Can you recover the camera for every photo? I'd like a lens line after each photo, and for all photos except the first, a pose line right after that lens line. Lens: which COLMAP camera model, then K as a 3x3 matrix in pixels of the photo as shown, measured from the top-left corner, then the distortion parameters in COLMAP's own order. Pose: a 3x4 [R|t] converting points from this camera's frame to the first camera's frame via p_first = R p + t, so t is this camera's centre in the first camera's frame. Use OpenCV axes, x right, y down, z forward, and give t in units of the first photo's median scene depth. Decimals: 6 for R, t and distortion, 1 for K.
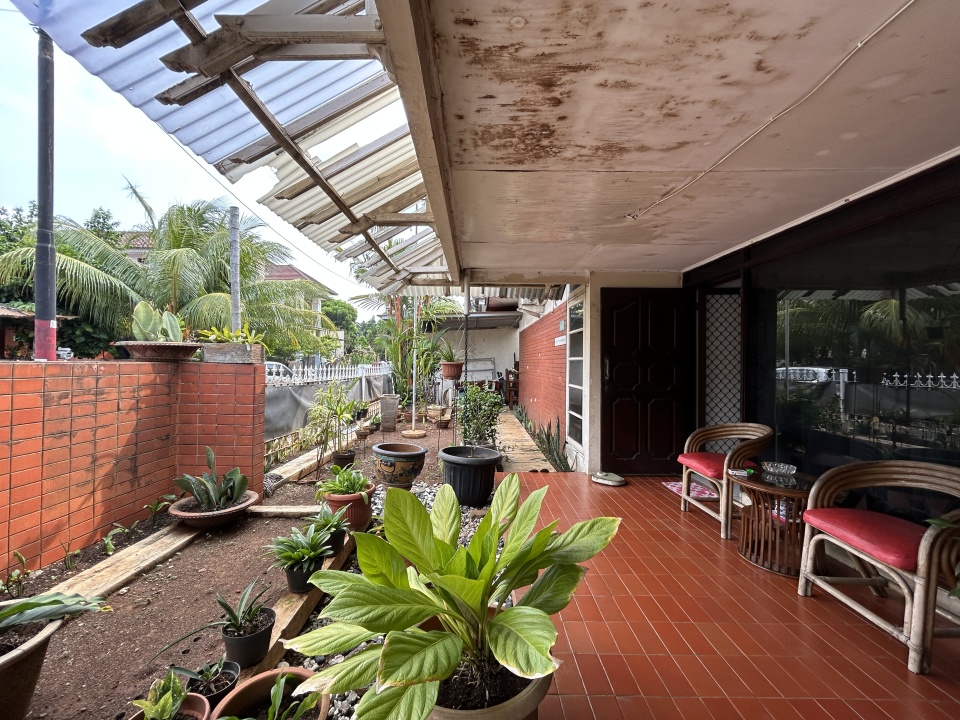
lens RADIAL K [[391.0, 0, 477.7], [0, 391.0, 359.0], [0, 0, 1]] dist [0.000046, 0.000988]
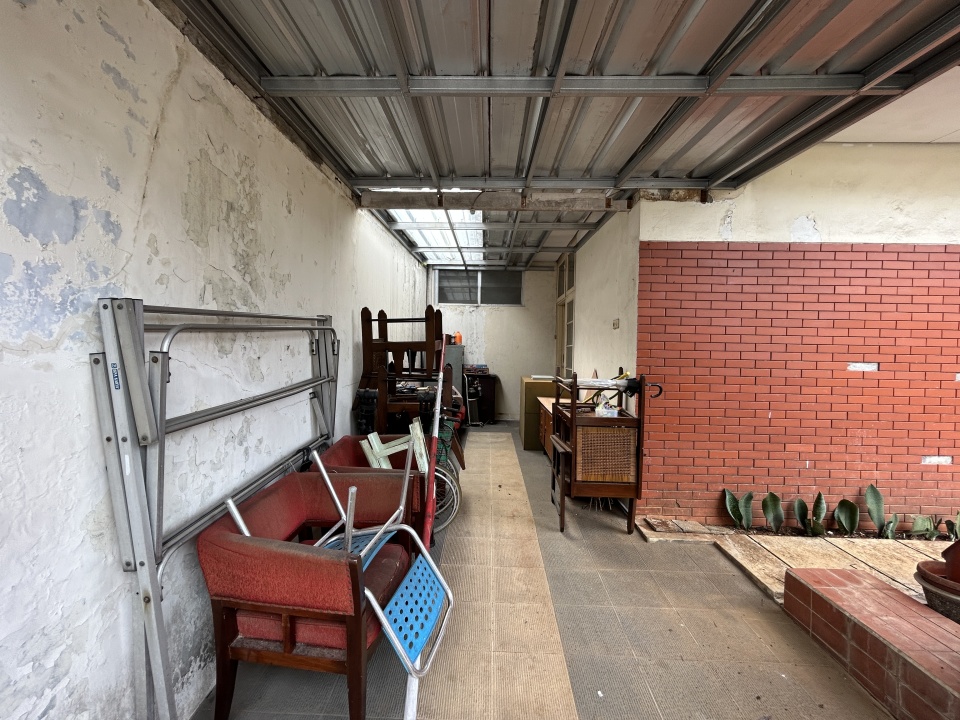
lens RADIAL K [[391.0, 0, 477.7], [0, 391.0, 359.0], [0, 0, 1]] dist [0.000046, 0.000988]
pose [[0.027990, -0.033545, 0.999045, -0.663089], [-0.027324, 0.999038, 0.034311, 0.037736], [-0.999235, -0.028259, 0.027047, 4.579321]]
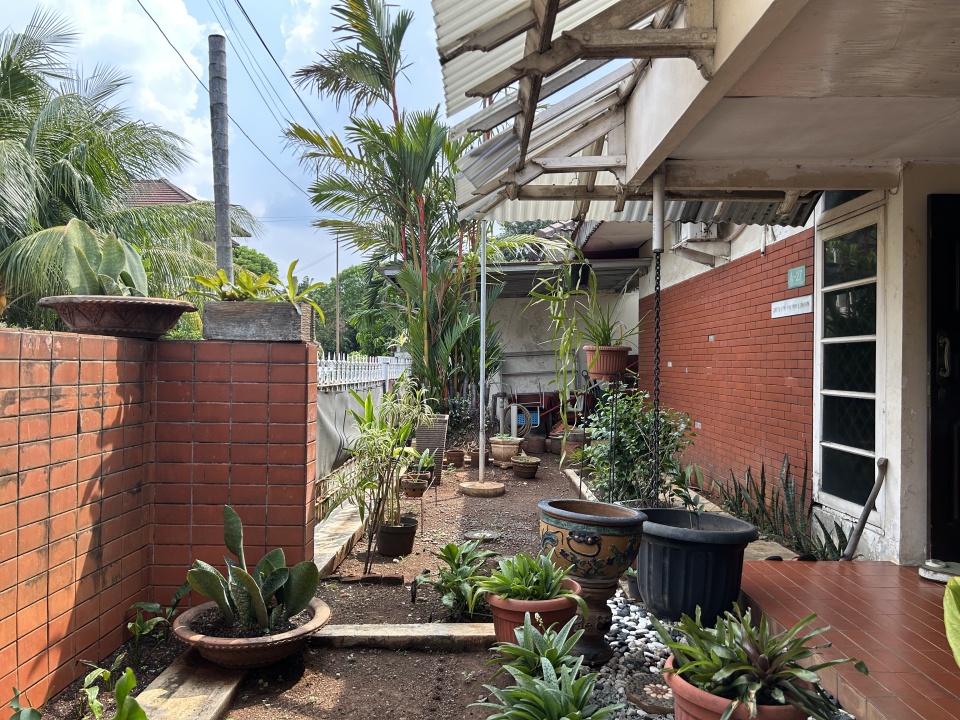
lens RADIAL K [[722.1, 0, 480.0], [0, 722.1, 360.0], [0, 0, 1]] dist [0.032302, -0.009707]
pose [[0.999948, -0.003254, -0.009651, -0.337370], [0.003293, 0.999987, 0.004004, 0.032644], [0.009638, -0.004035, 0.999945, 0.071389]]
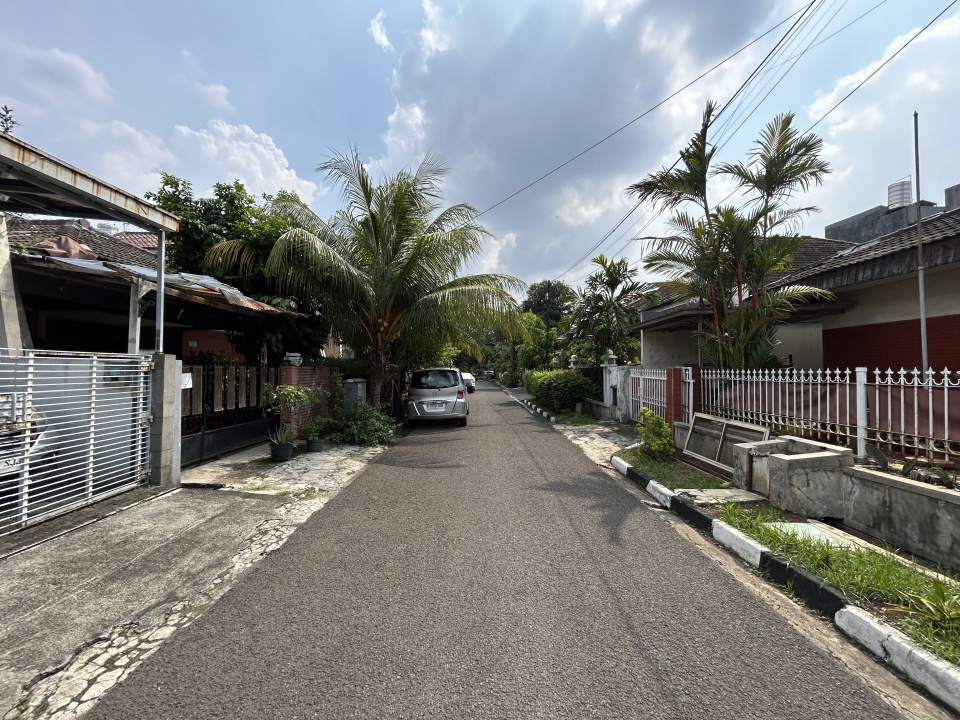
lens RADIAL K [[391.0, 0, 477.7], [0, 391.0, 359.0], [0, 0, 1]] dist [0.000046, 0.000988]
pose [[0.999965, -0.008392, 0.000589, -2.554300], [0.008401, 0.999813, -0.017436, 0.005714], [-0.000443, 0.017441, 0.999848, 0.669329]]
